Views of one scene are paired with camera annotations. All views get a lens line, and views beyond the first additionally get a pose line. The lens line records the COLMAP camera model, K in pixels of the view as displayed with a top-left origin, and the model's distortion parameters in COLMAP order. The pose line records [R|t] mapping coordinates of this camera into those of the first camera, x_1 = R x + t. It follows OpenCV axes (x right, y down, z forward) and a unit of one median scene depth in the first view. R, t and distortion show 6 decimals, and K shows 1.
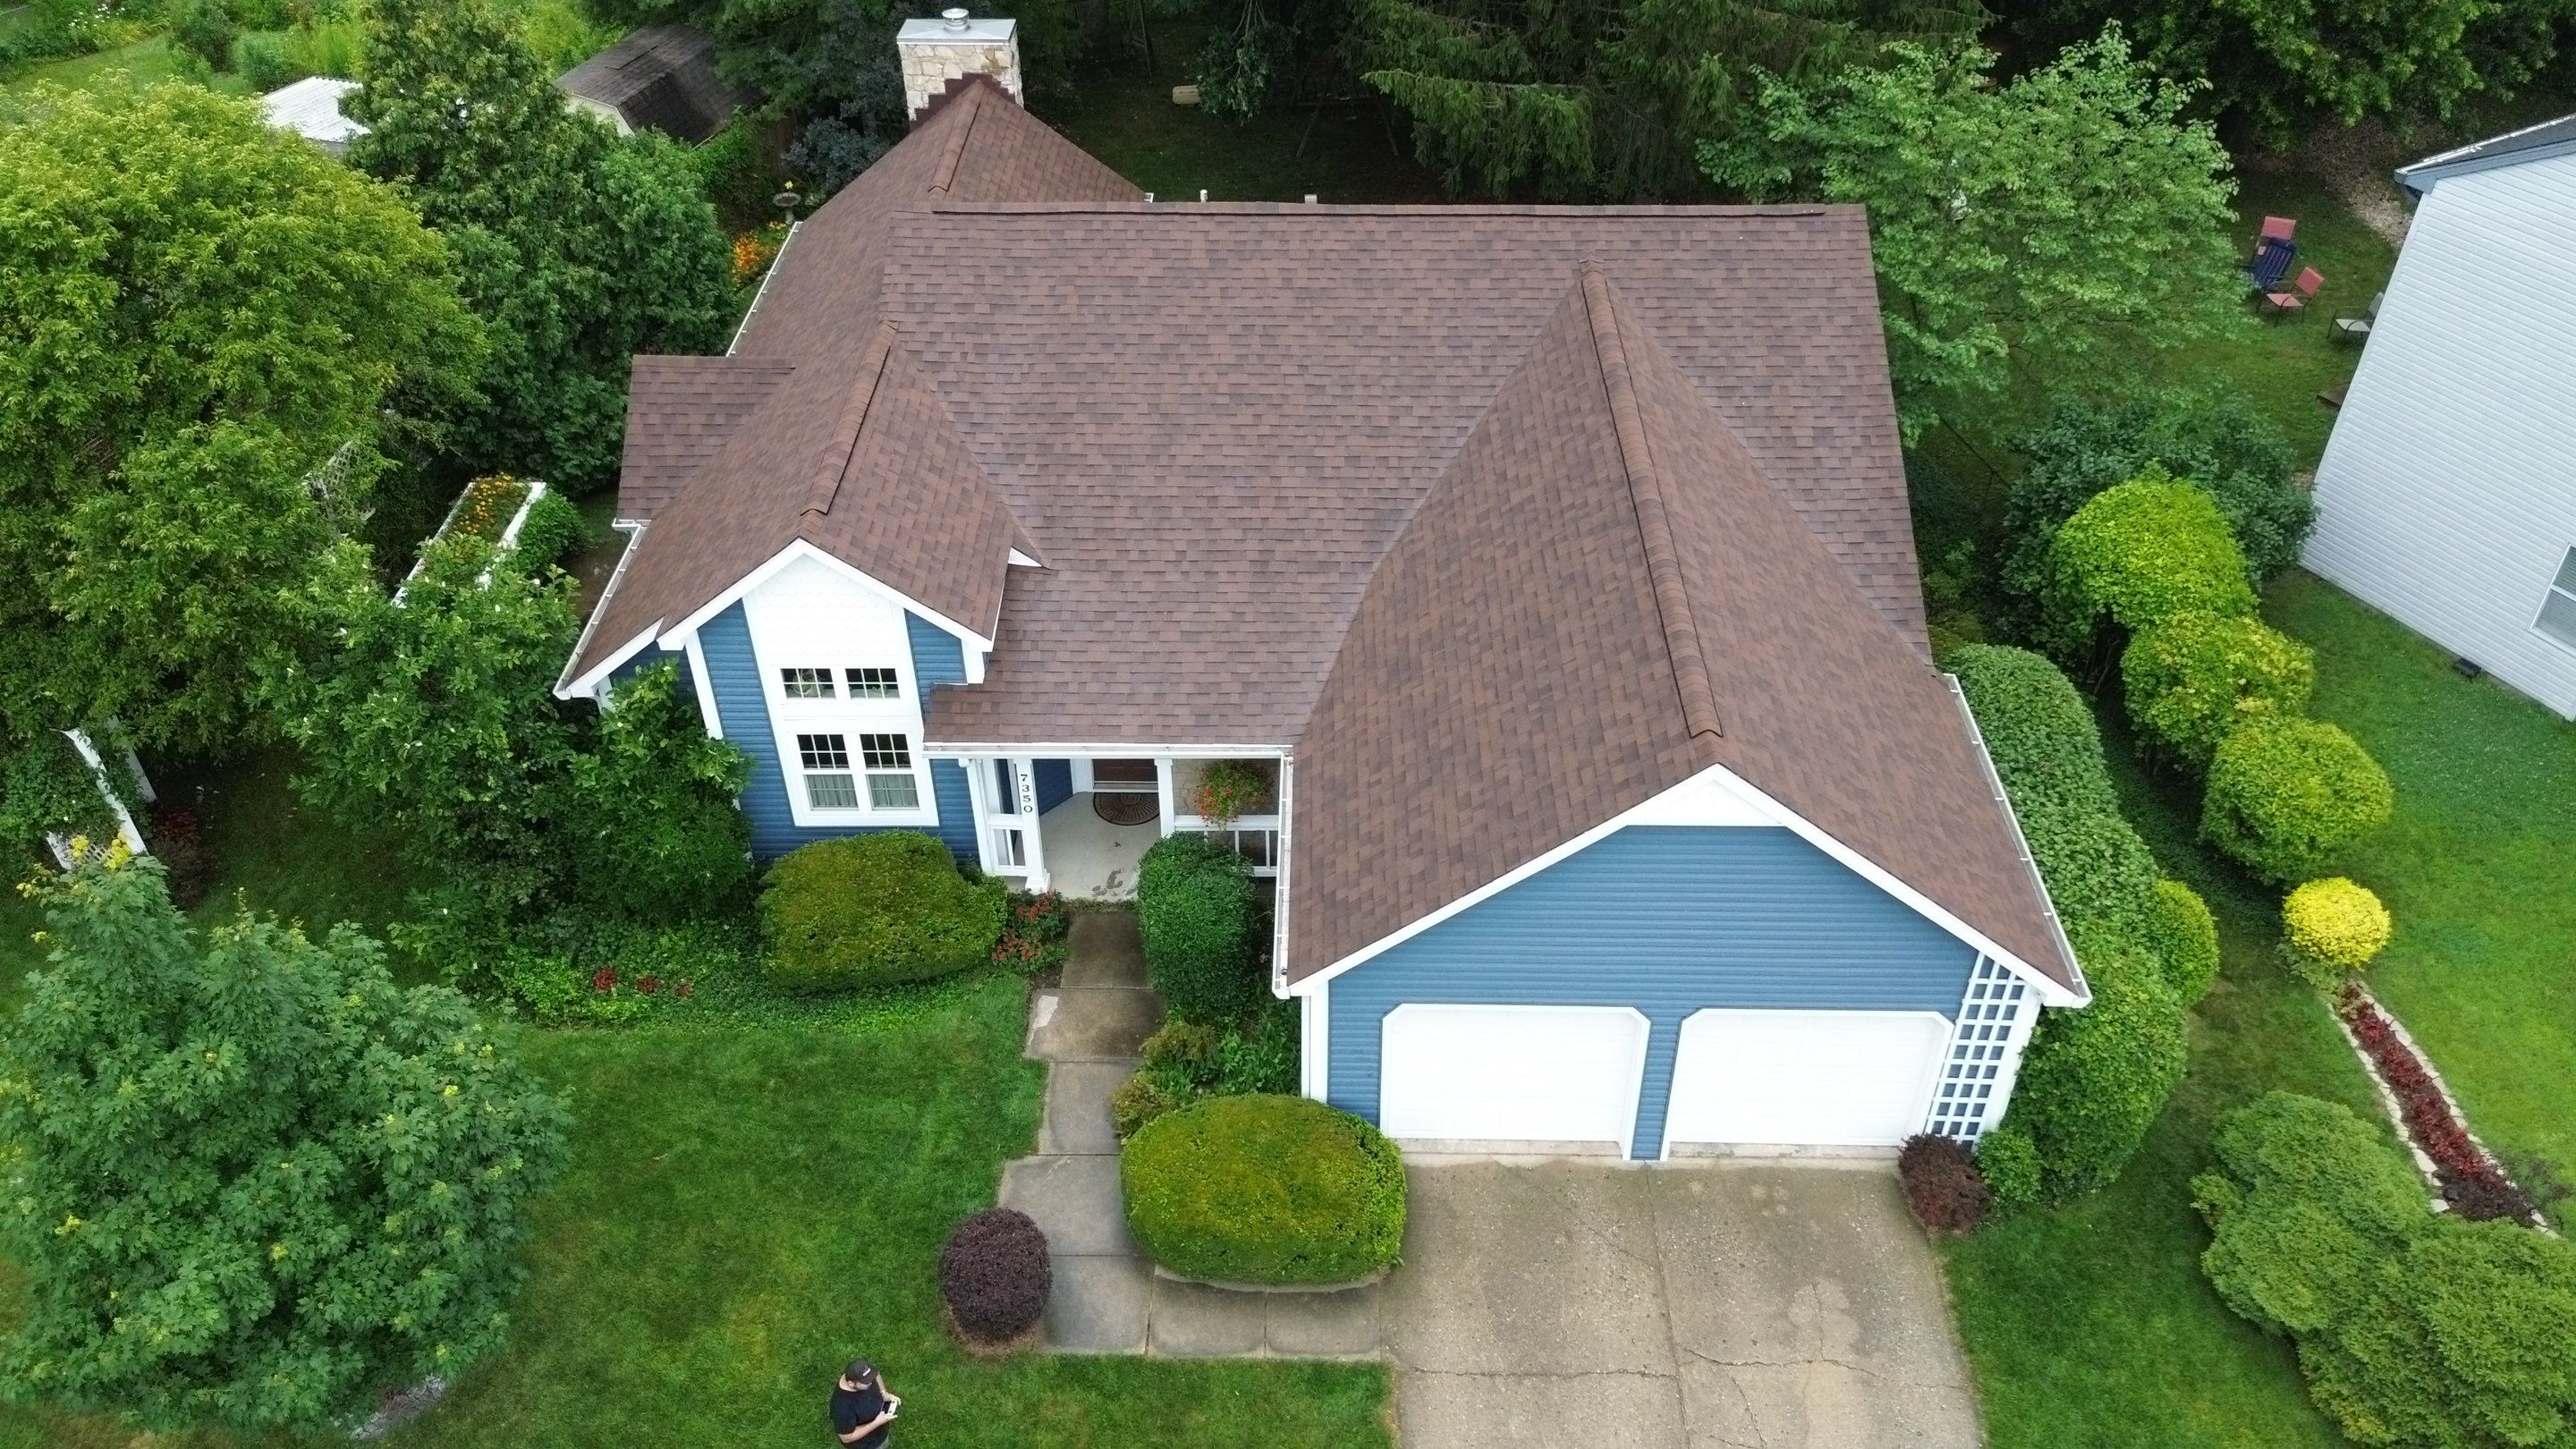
lens RADIAL K [[1942.8, 0, 1296.1], [0, 1942.8, 722.5], [0, 0, 1]] dist [0.061986, -0.055397]
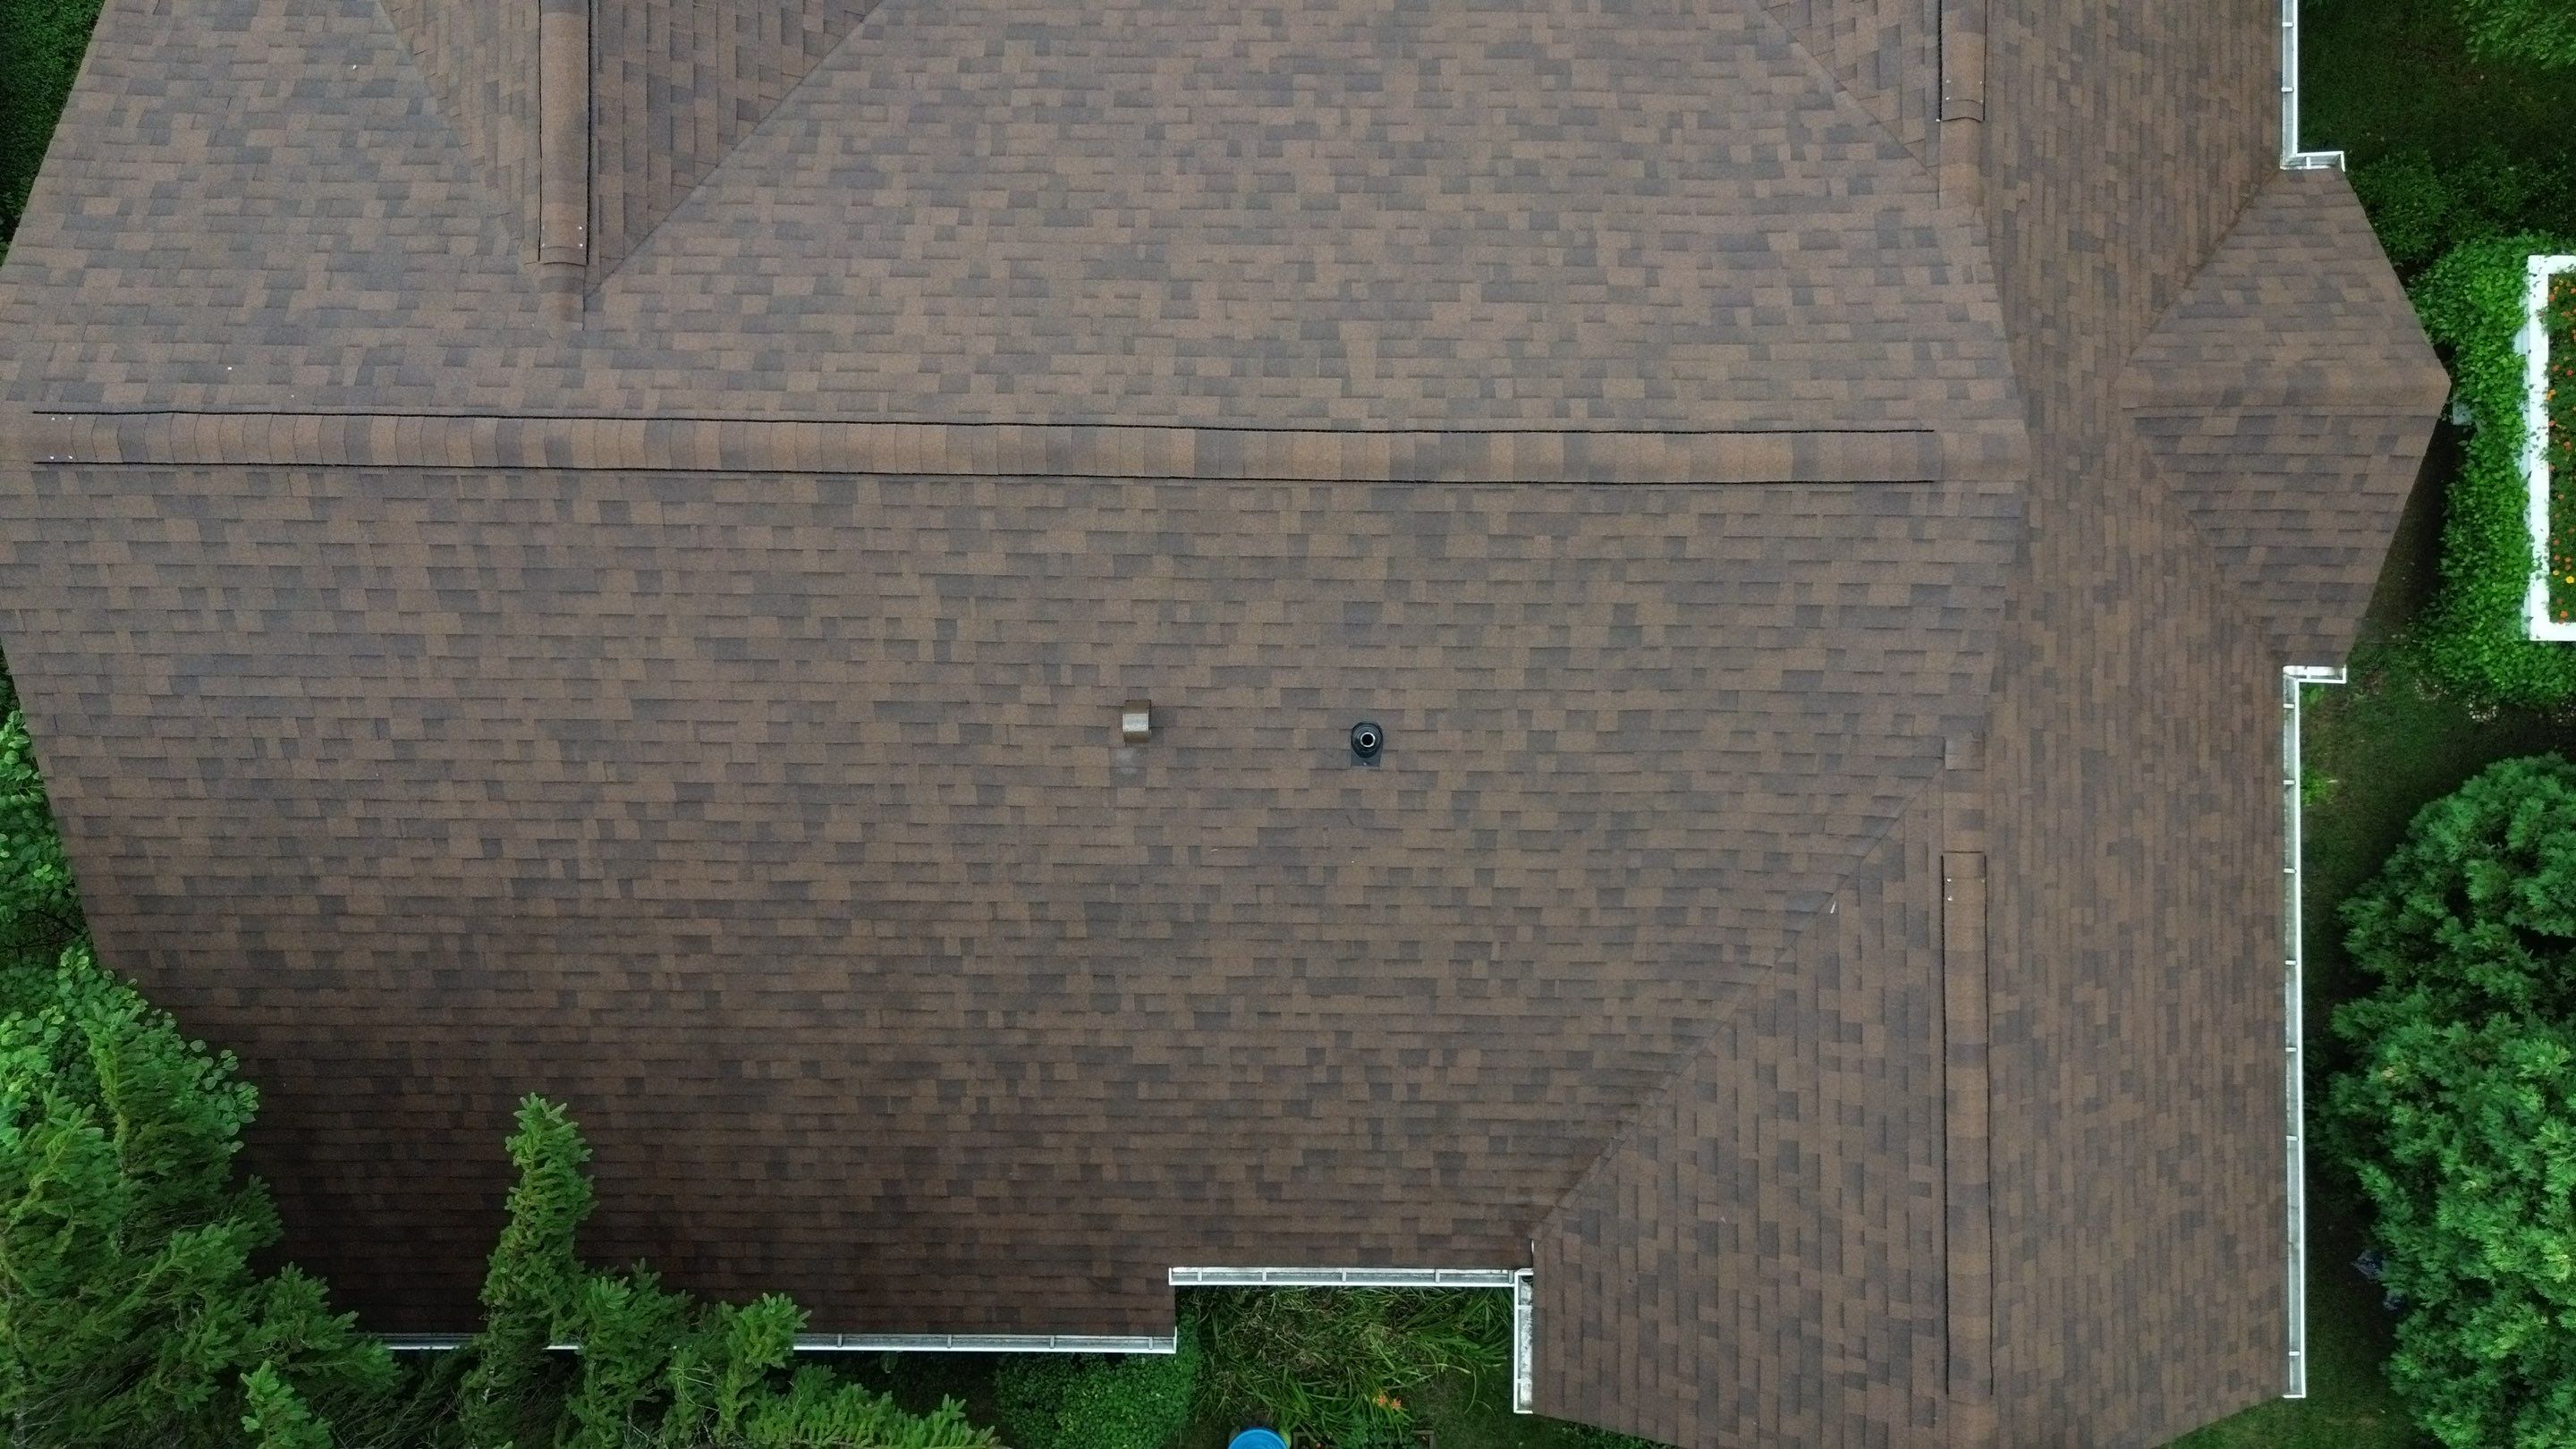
lens RADIAL K [[1861.6, 0, 1294.6], [0, 1861.6, 708.5], [0, 0, 1]] dist [0.067917, -0.066394]
pose [[-0.999944, 0.007915, 0.007078, -0.040076], [0.000781, -0.609993, 0.792407, -0.744337], [0.010589, 0.792368, 0.609952, 0.881806]]
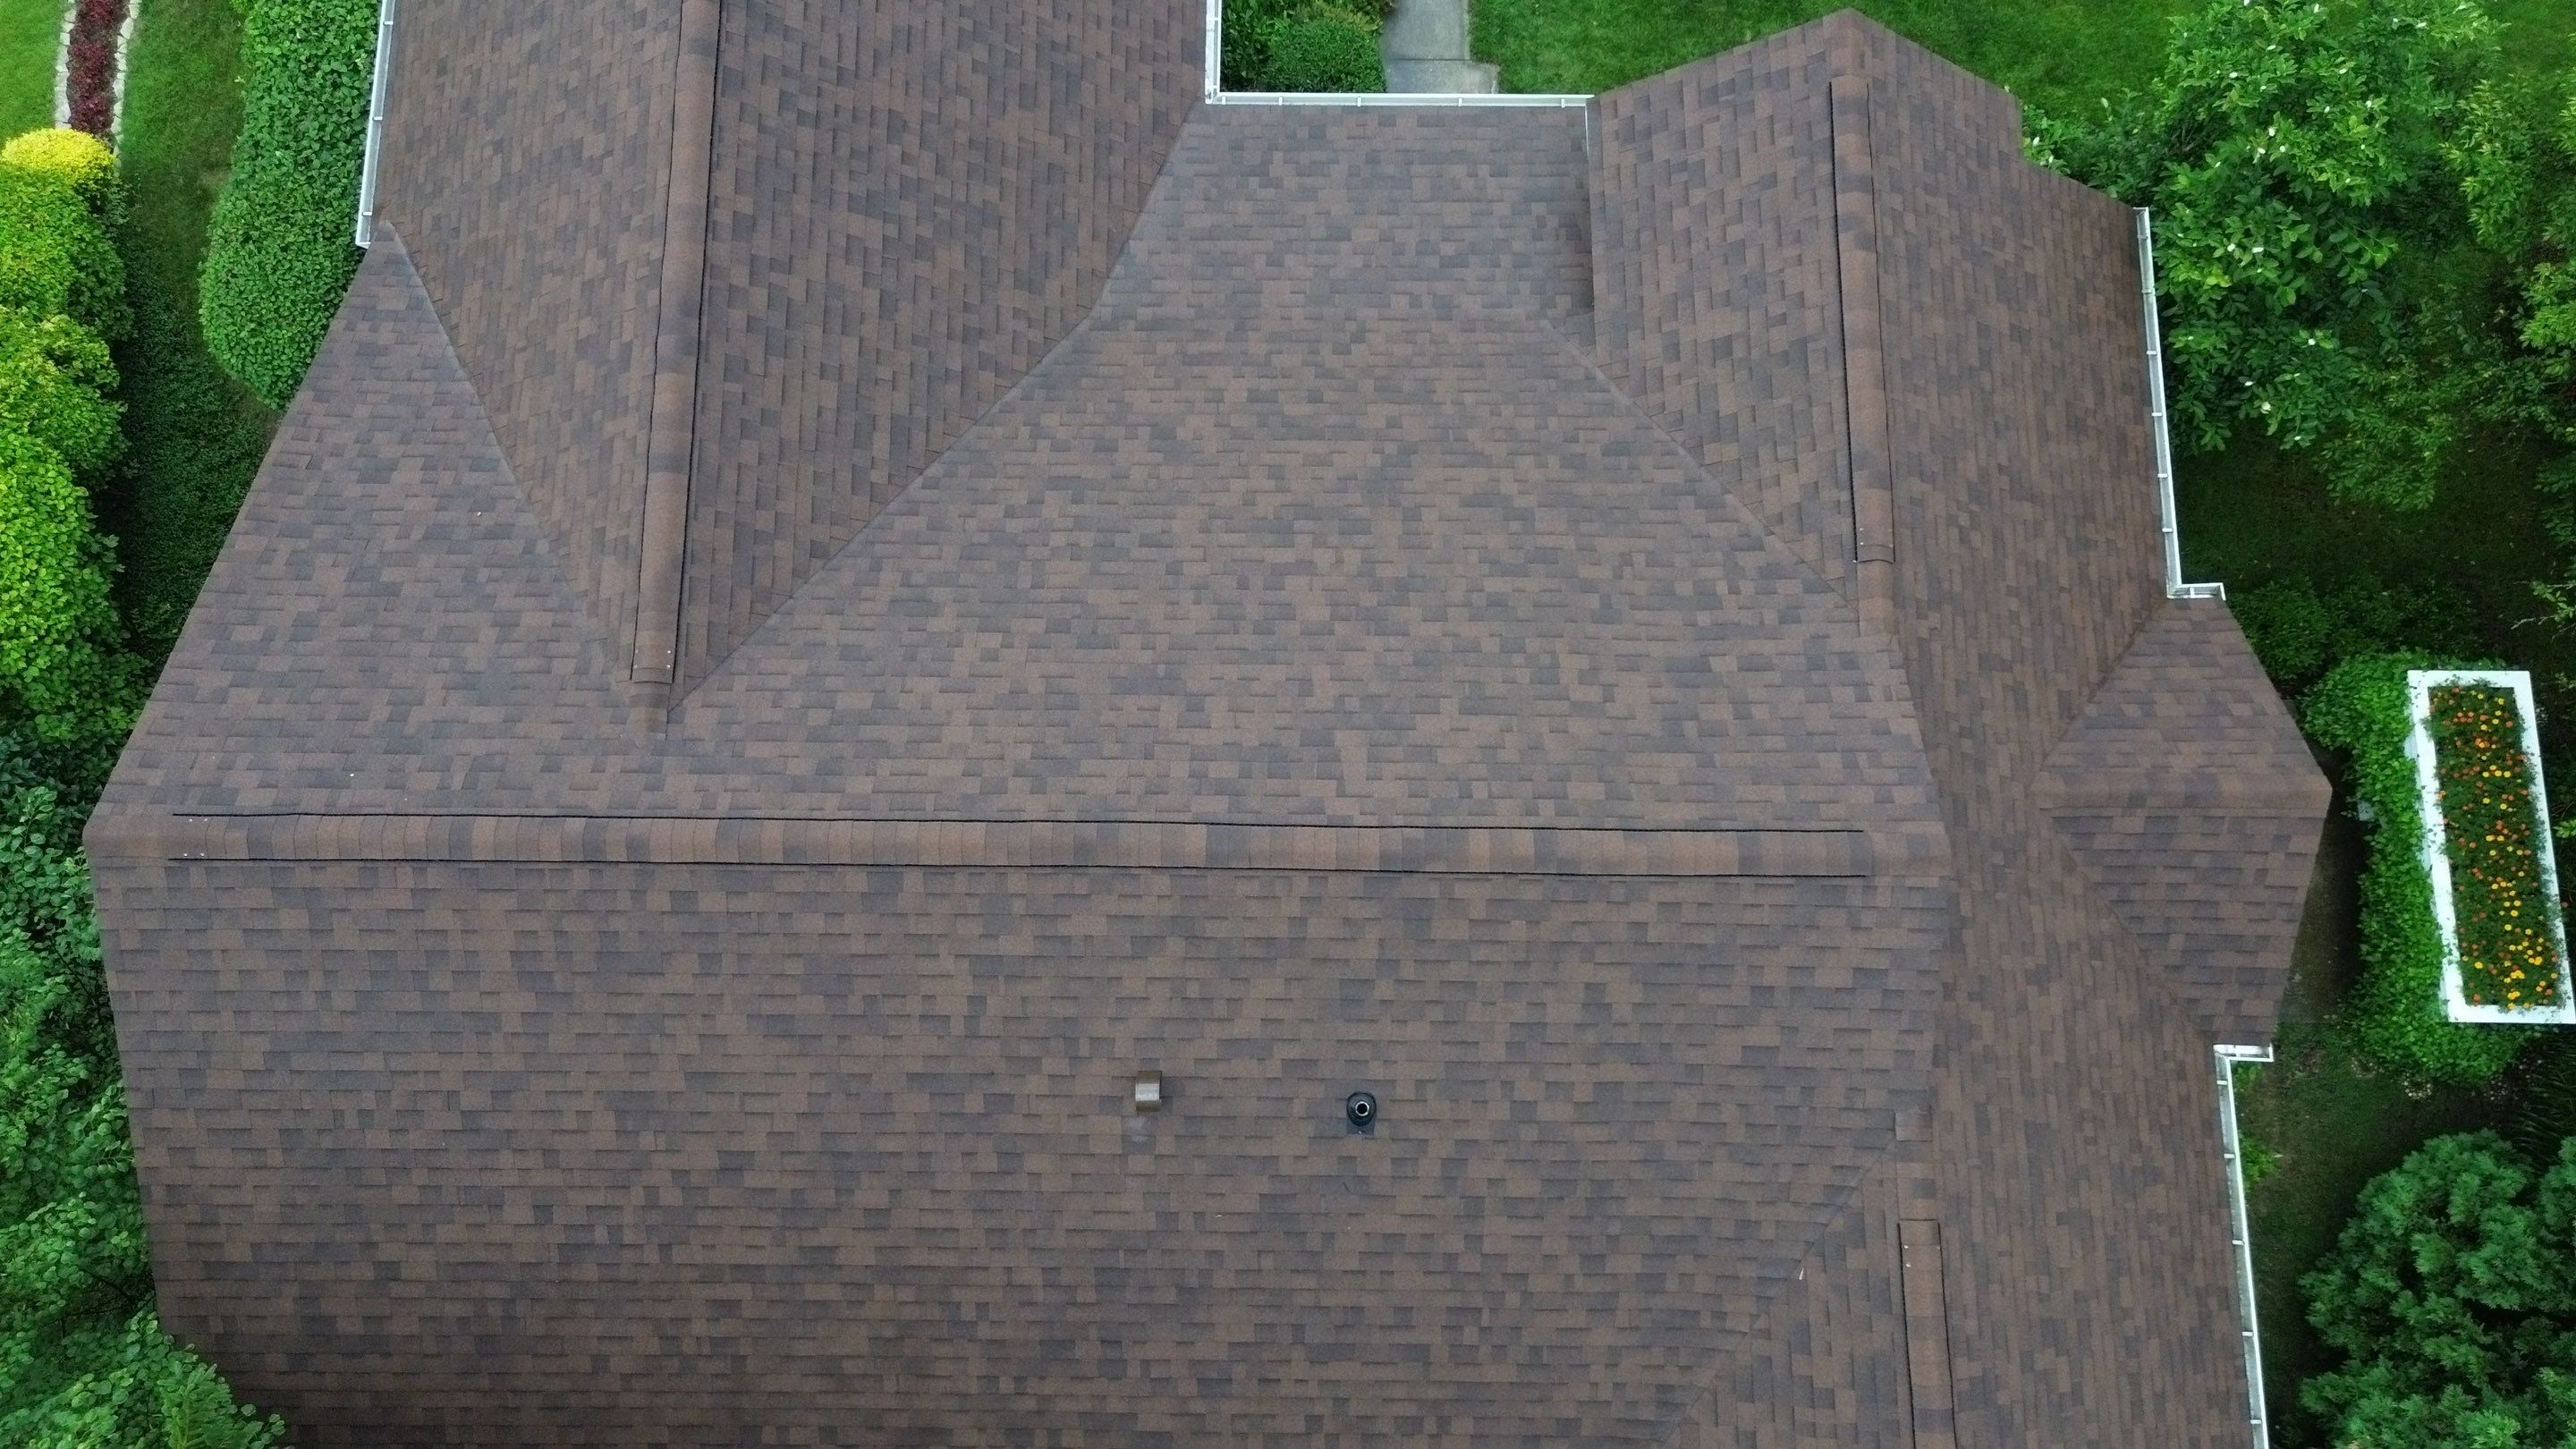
lens RADIAL K [[1861.6, 0, 1293.3], [0, 1861.6, 724.8], [0, 0, 1]] dist [0.067917, -0.066394]
pose [[-0.999961, 0.007187, 0.005138, -0.039710], [0.001342, -0.451284, 0.892380, -0.790346], [0.008732, 0.892352, 0.451256, 0.846337]]
